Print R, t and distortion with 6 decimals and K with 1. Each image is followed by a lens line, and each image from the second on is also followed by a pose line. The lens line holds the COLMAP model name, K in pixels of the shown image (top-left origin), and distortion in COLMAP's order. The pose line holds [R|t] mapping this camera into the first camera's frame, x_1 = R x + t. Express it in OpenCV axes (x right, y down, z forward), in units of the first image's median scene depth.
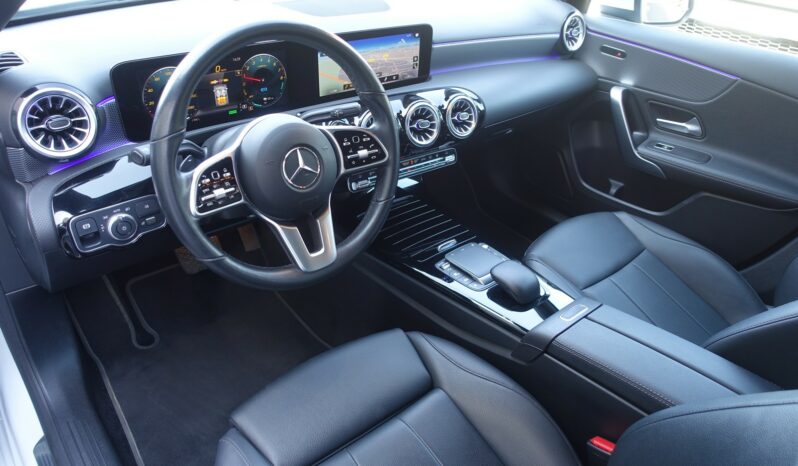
lens RADIAL K [[542.3, 0, 400.8], [0, 542.3, 229.9], [0, 0, 1]] dist [-0.001278, -0.003336]
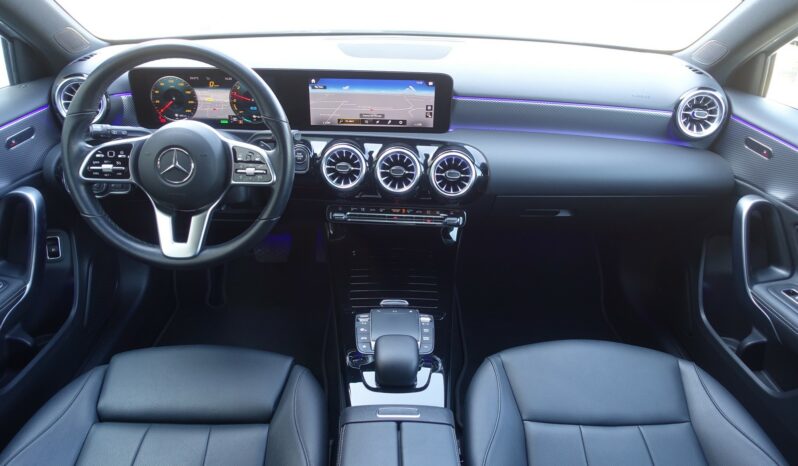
lens RADIAL K [[542.3, 0, 395.7], [0, 542.3, 229.3], [0, 0, 1]] dist [-0.001278, -0.003336]
pose [[0.770444, 0.260875, -0.581688, 0.719577], [-0.322777, 0.946470, -0.003045, -0.108683], [0.549756, 0.190101, 0.813406, 0.274792]]
